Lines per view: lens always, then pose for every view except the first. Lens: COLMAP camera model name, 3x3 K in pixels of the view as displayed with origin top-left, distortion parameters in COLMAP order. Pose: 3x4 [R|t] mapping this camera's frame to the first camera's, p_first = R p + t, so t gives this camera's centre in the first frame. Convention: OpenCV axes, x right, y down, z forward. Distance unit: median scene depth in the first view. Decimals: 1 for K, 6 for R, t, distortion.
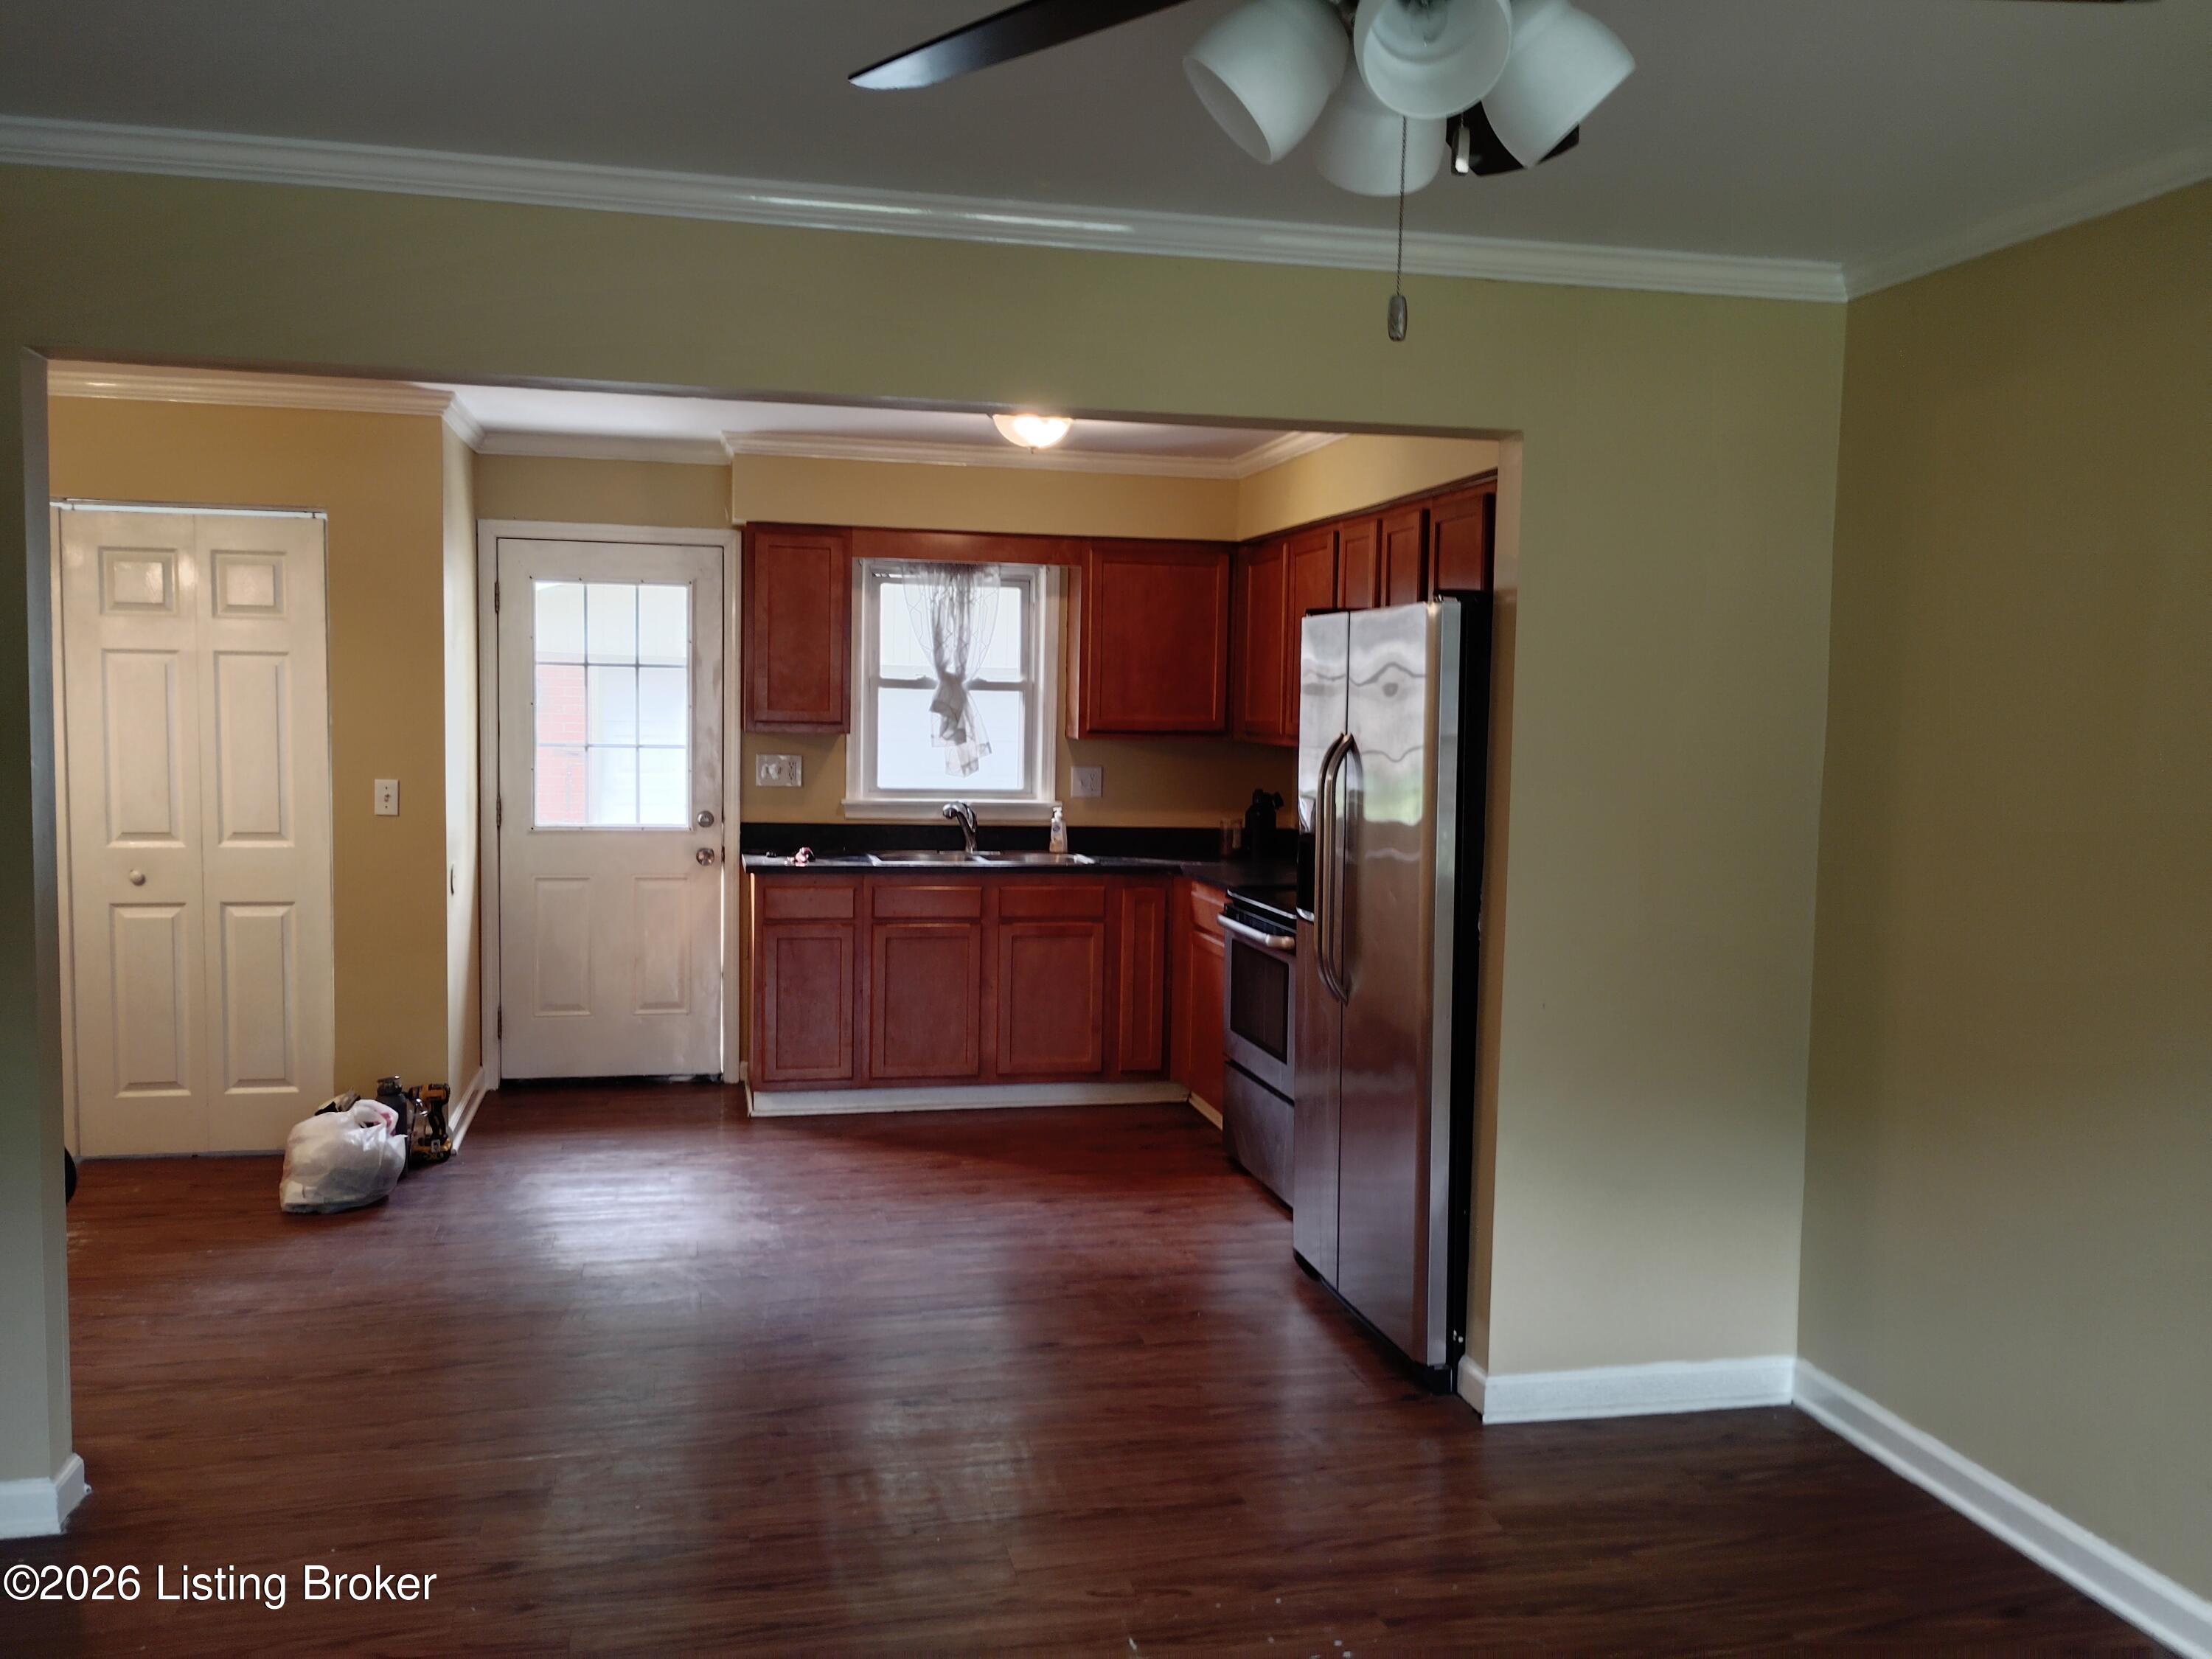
lens RADIAL K [[1799.4, 0, 1106.0], [0, 1799.4, 829.5], [0, 0, 1]] dist [0.002968, -0.008384]
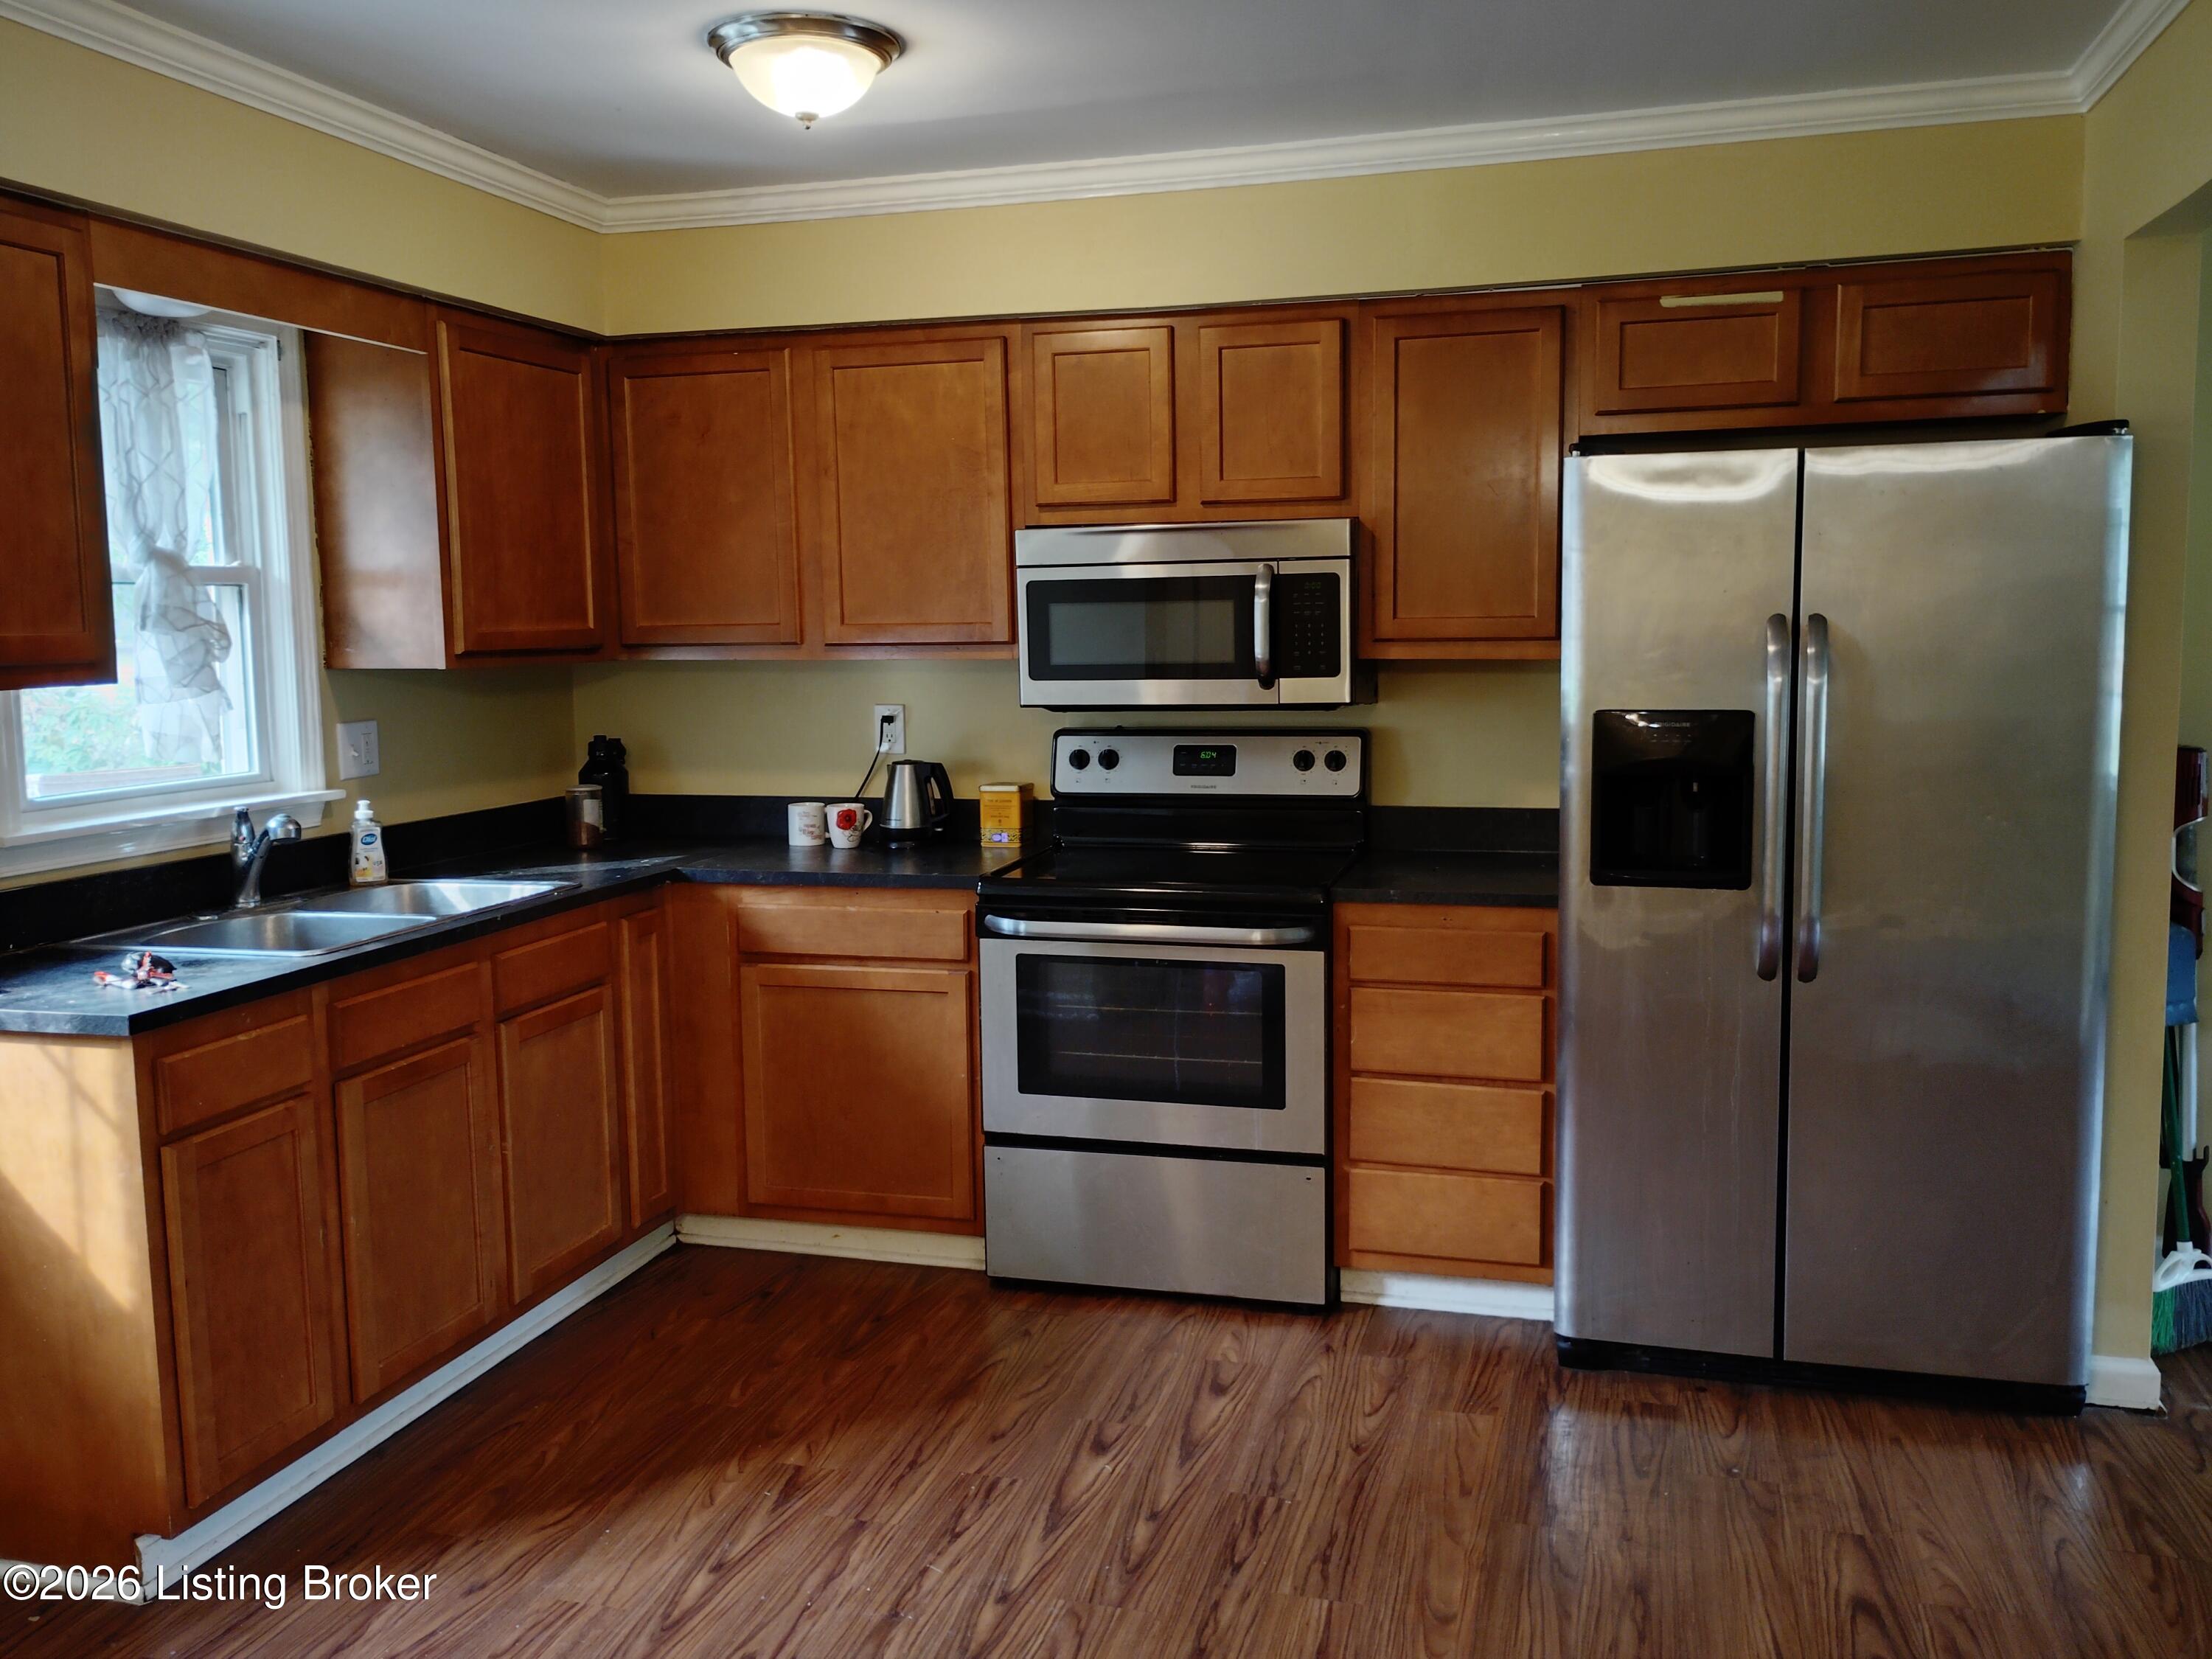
lens RADIAL K [[1799.4, 0, 1106.0], [0, 1799.4, 829.5], [0, 0, 1]] dist [0.002968, -0.008384]
pose [[0.480184, -0.127763, 0.867813, -0.400775], [0.087930, 0.991363, 0.097299, -0.037398], [-0.872750, 0.029585, 0.487271, 0.554909]]
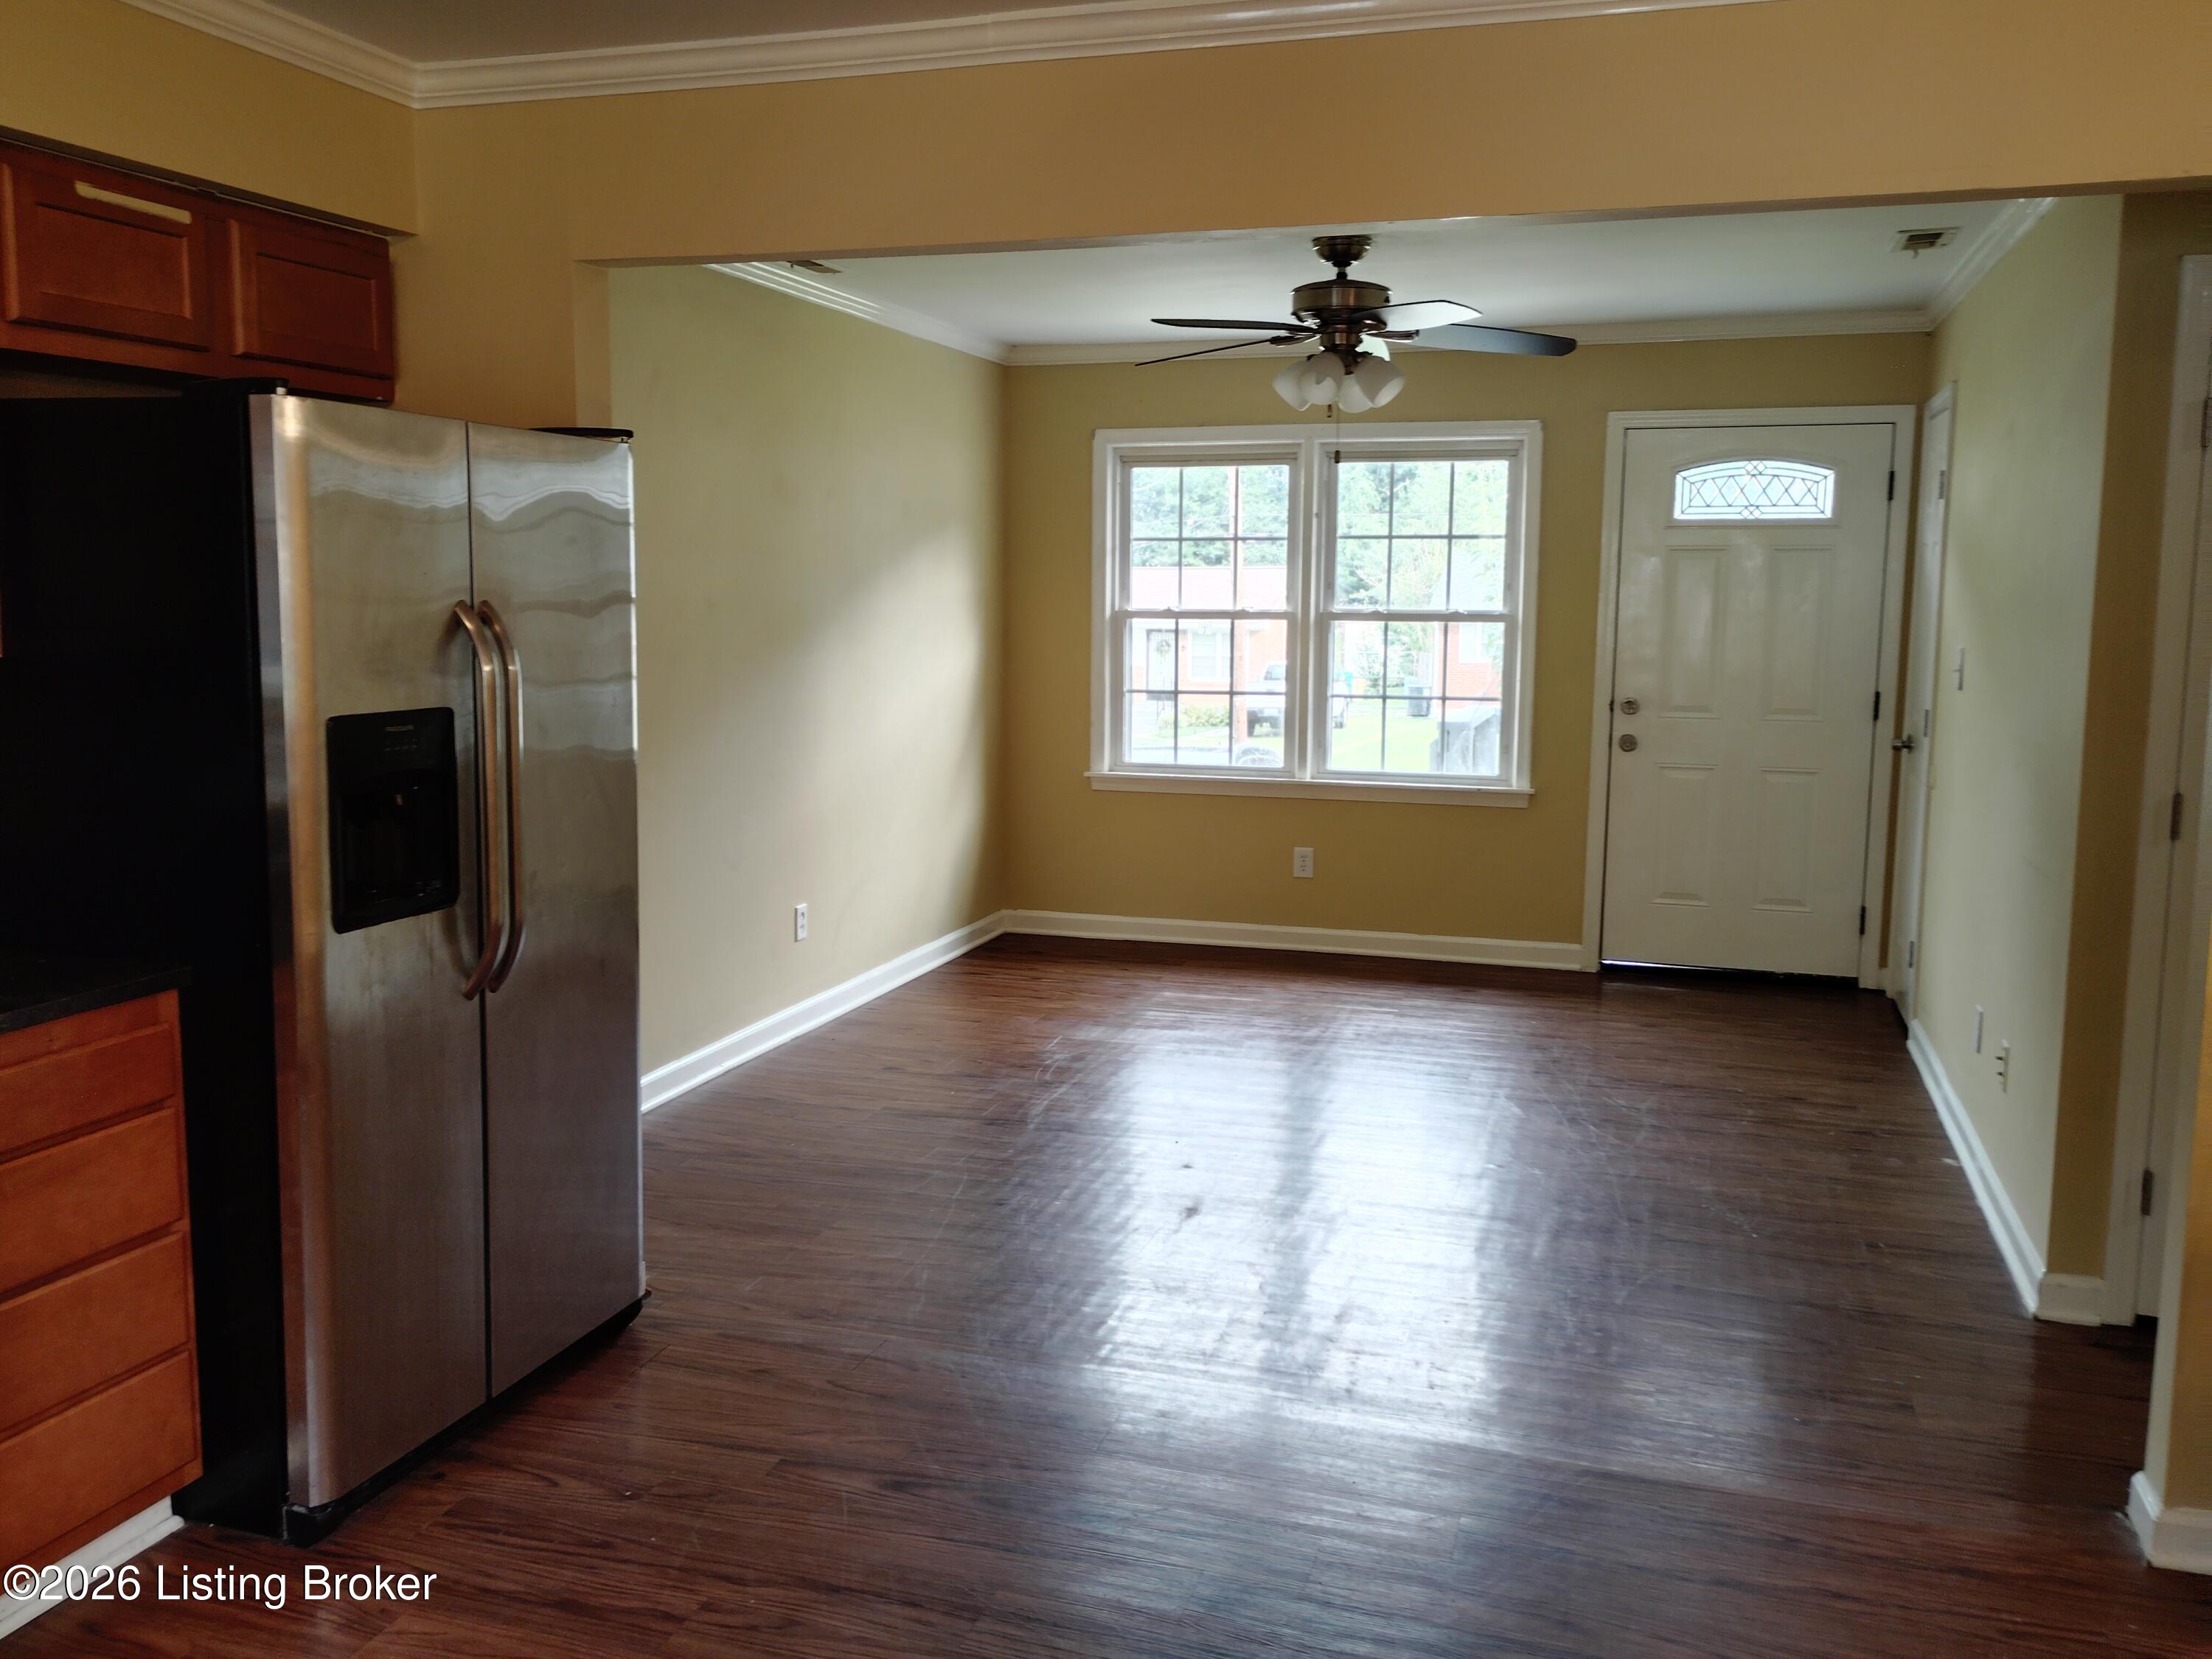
lens RADIAL K [[1880.4, 0, 1106.0], [0, 1880.4, 829.5], [0, 0, 1]] dist [0.027538, -0.004429]
pose [[-0.860138, -0.092903, 0.501529, -0.279164], [0.011972, 0.979324, 0.201941, -0.065291], [-0.509920, 0.179702, -0.841242, 0.903911]]
